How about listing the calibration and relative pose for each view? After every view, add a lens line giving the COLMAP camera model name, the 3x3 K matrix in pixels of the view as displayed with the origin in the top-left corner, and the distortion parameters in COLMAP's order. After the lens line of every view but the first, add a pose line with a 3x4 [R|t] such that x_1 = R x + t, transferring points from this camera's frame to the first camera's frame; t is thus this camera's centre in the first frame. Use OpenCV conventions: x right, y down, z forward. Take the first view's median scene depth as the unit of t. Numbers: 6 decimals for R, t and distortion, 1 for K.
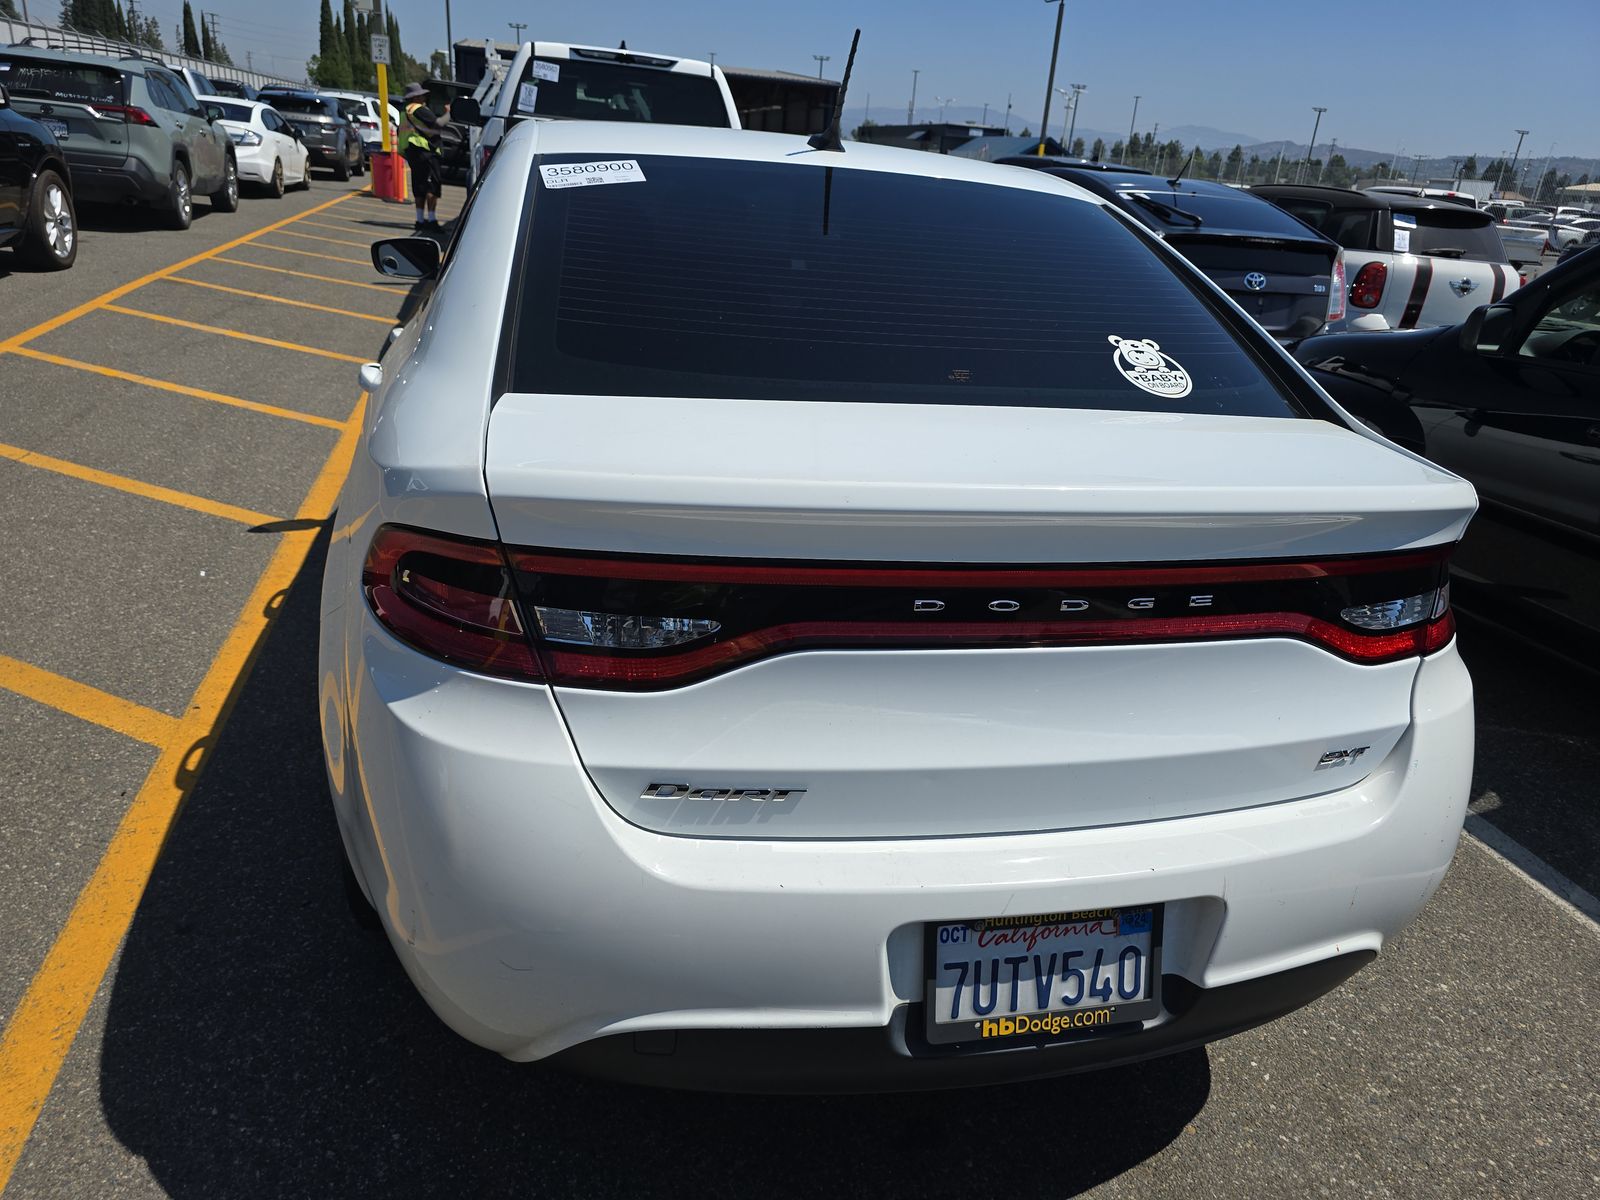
lens RADIAL K [[1095.6, 0, 806.2], [0, 1095.6, 600.0], [0, 0, 1]] dist [0.031929, -0.030247]
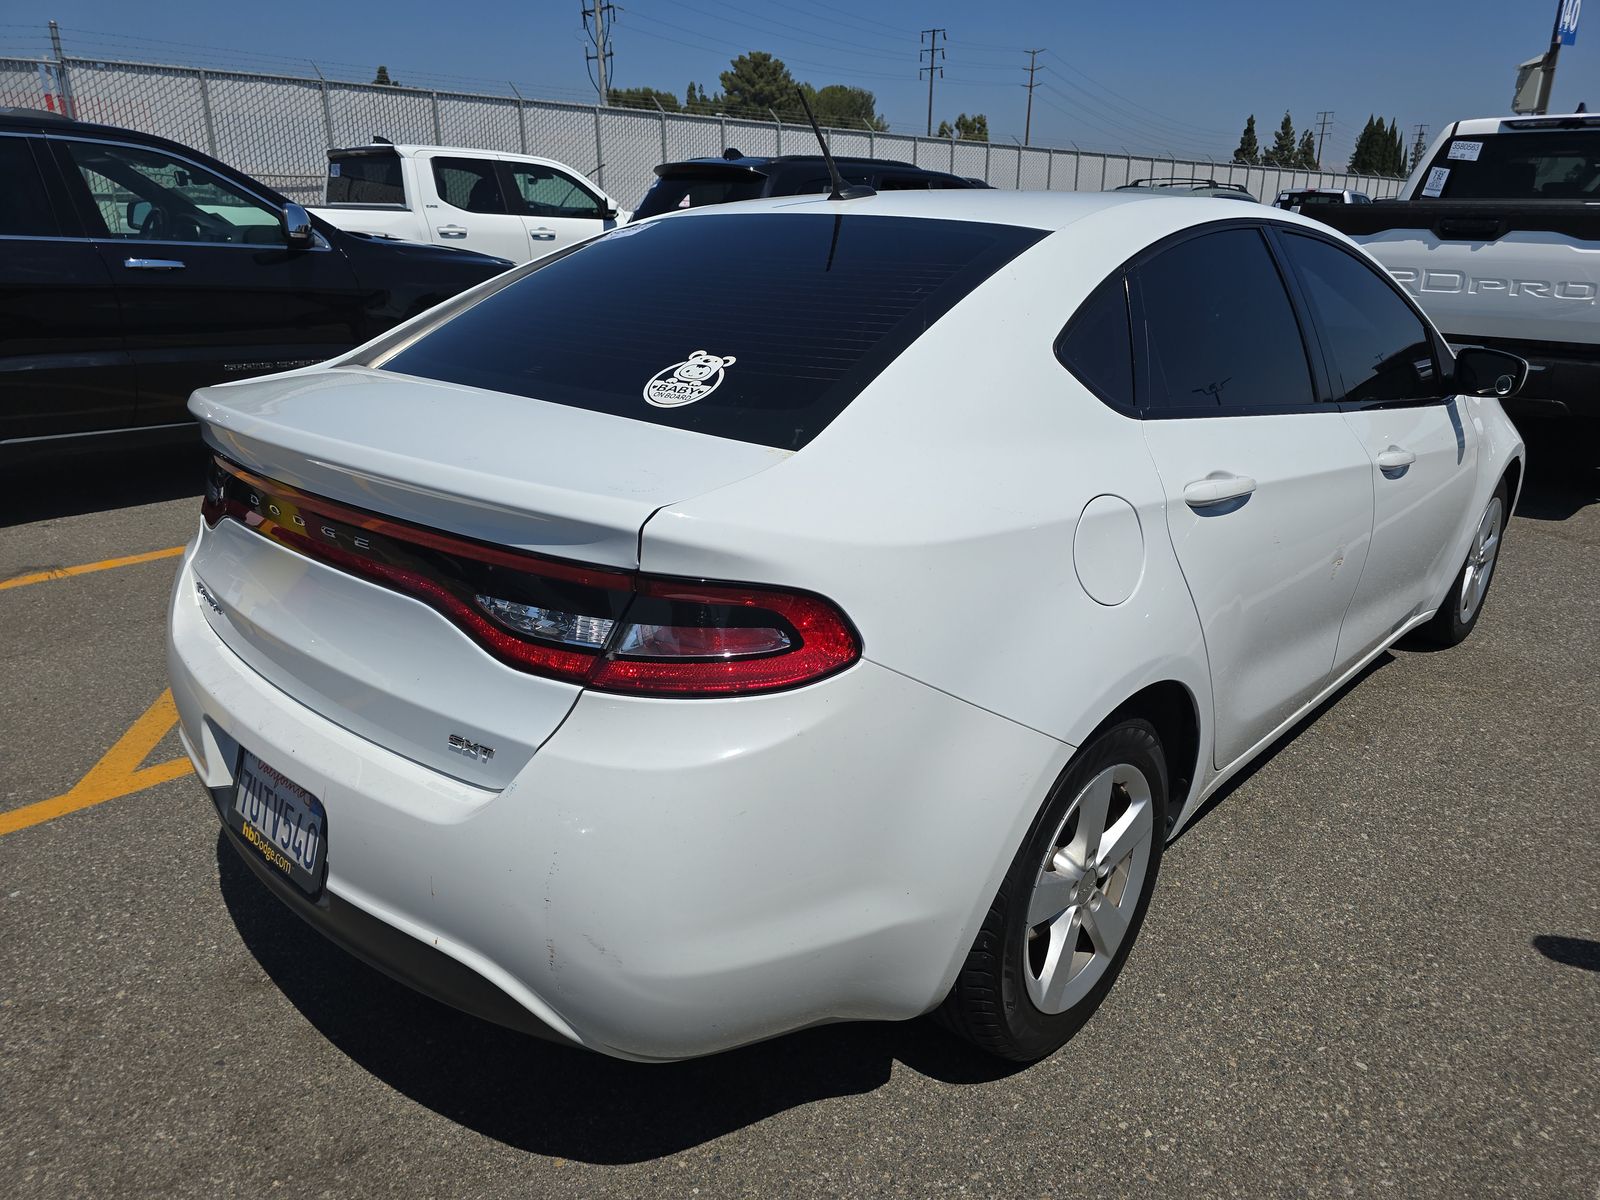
lens RADIAL K [[1095.6, 0, 798.6], [0, 1095.6, 597.9], [0, 0, 1]] dist [0.031929, -0.030247]
pose [[0.546723, 0.195961, -0.814060, 0.942765], [-0.275578, 0.960175, 0.046056, -0.074621], [0.790665, 0.199157, 0.578952, 0.424283]]
